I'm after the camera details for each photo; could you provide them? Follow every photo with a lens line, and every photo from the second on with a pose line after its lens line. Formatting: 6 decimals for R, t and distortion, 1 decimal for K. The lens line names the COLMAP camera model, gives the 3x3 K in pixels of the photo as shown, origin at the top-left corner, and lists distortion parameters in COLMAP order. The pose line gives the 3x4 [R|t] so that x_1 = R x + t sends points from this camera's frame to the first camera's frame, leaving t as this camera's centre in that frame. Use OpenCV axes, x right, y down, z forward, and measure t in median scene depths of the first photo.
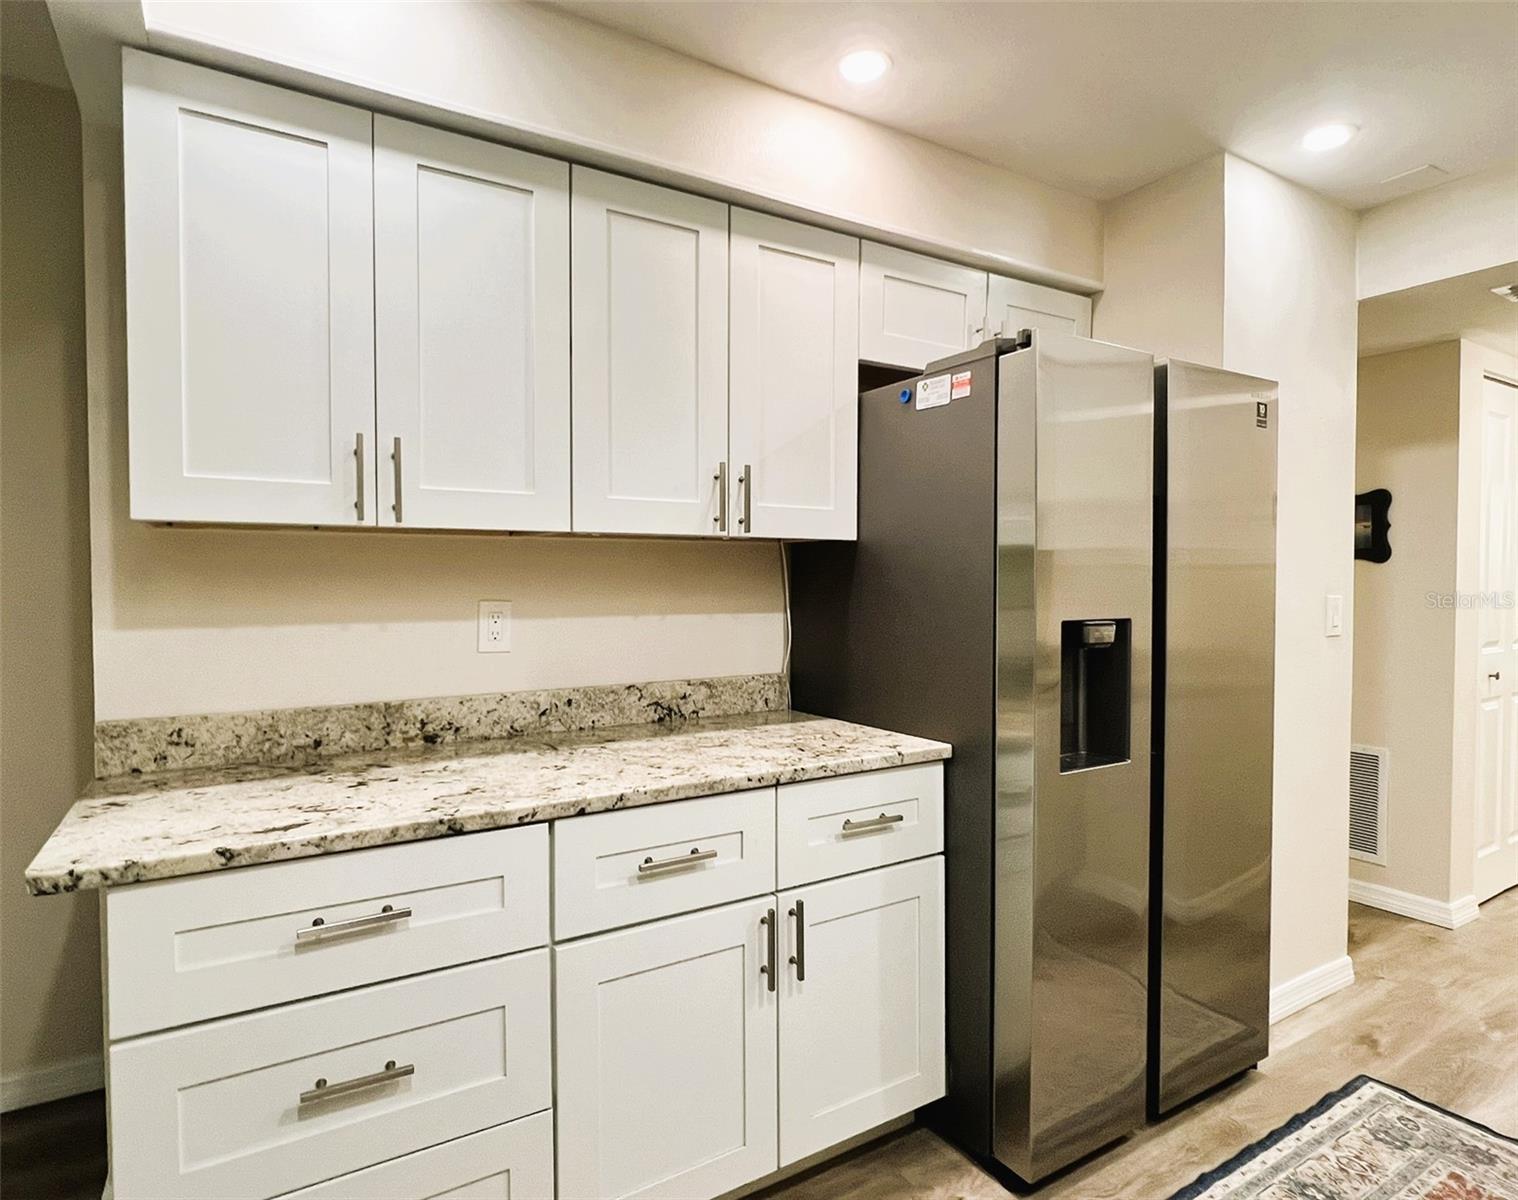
lens RADIAL K [[827.5, 0, 759.0], [0, 827.5, 600.0], [0, 0, 1]] dist [0.001045, 0.001012]
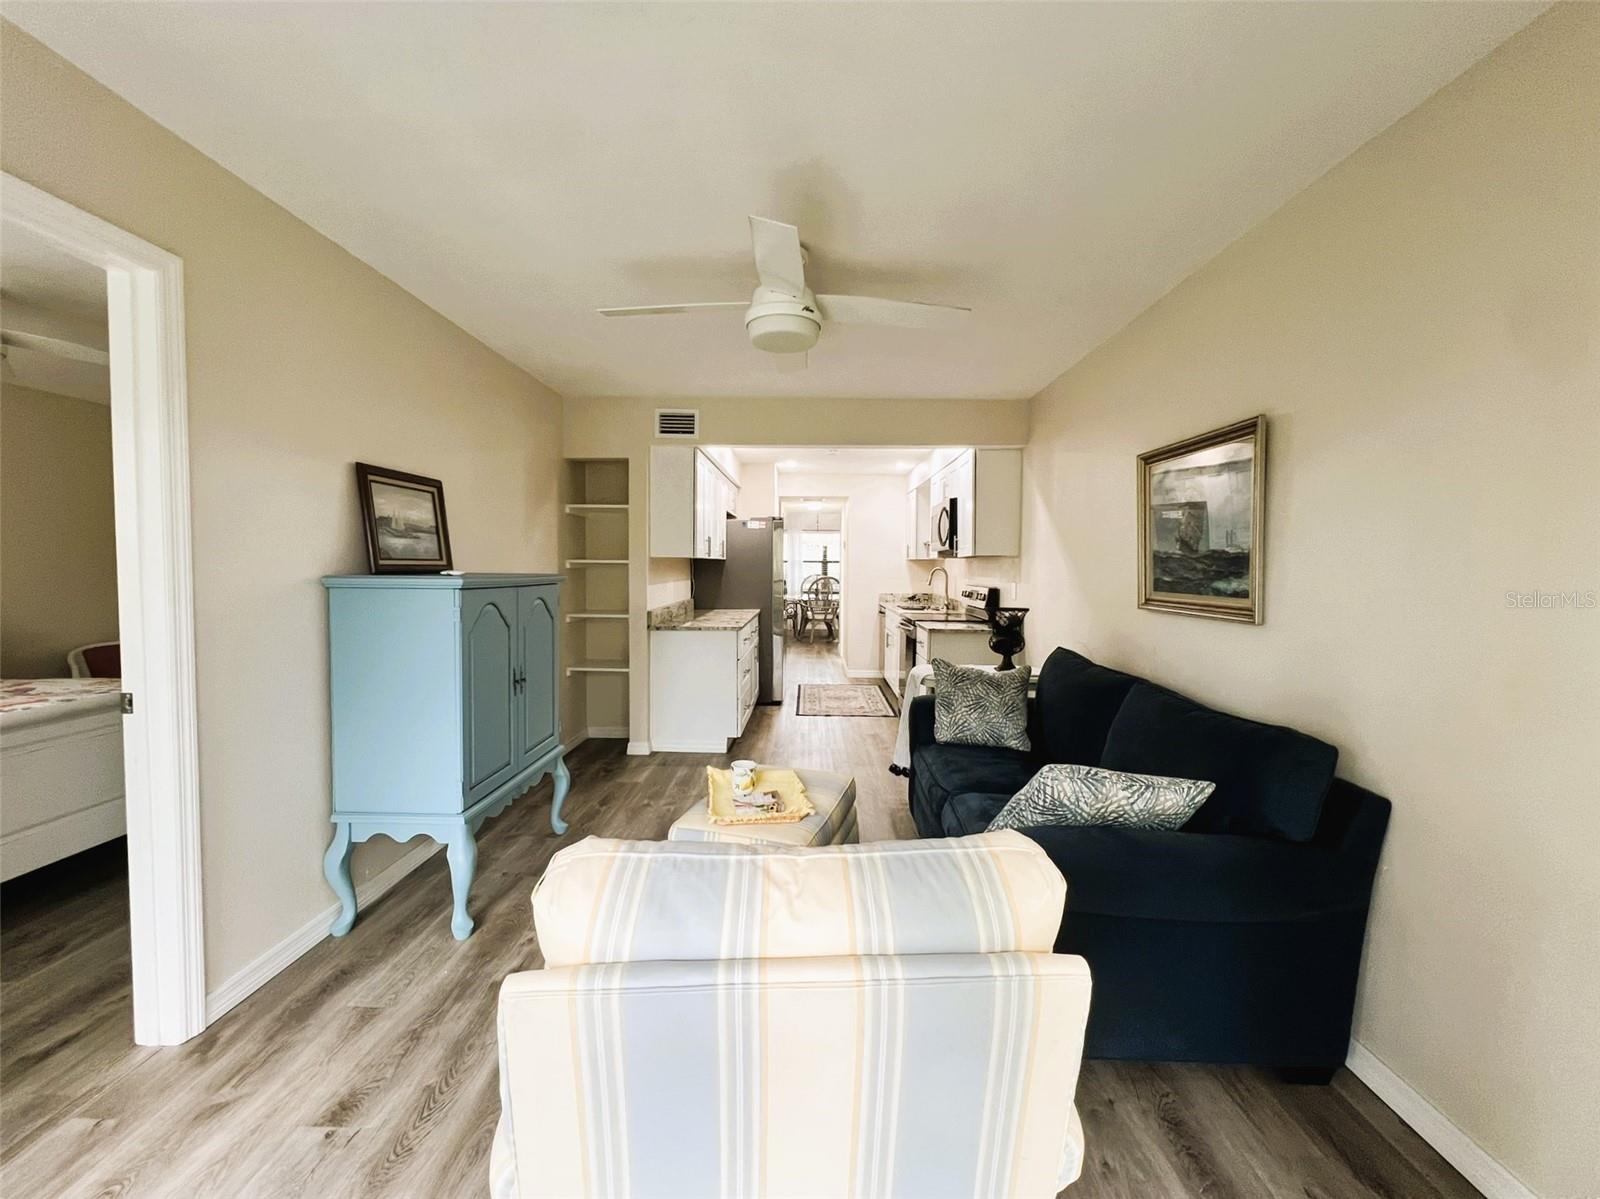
lens RADIAL K [[621.9, 0, 790.4], [0, 621.9, 591.6], [0, 0, 1]] dist [-0.001595, -0.000013]
pose [[0.544048, -0.030751, 0.838491, -2.201165], [0.009821, 0.999493, 0.030283, -0.010459], [-0.838997, -0.008241, 0.544074, -0.802764]]
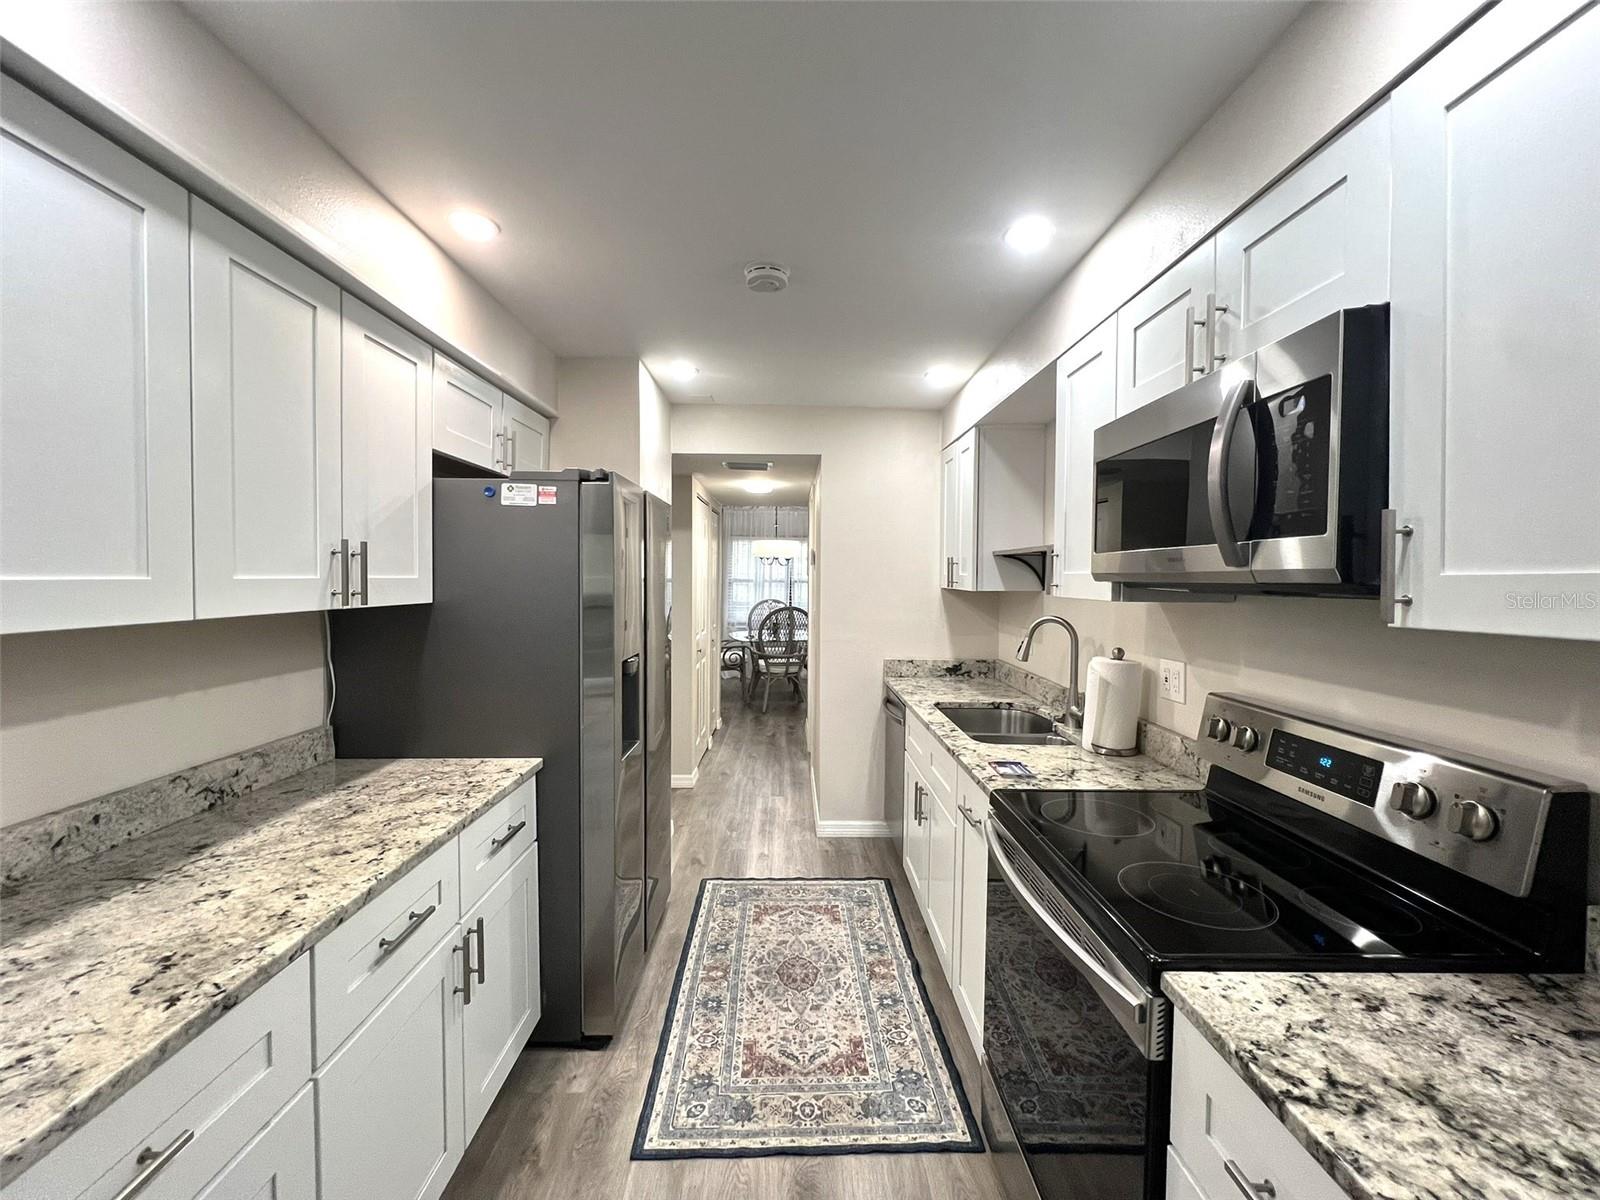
lens RADIAL K [[621.9, 0, 790.4], [0, 621.9, 592.1], [0, 0, 1]] dist [-0.001595, -0.000013]
pose [[0.513273, -0.013935, 0.858112, -0.404764], [0.007459, 0.999903, 0.011776, -0.100207], [-0.858193, 0.000356, 0.513327, 0.116832]]
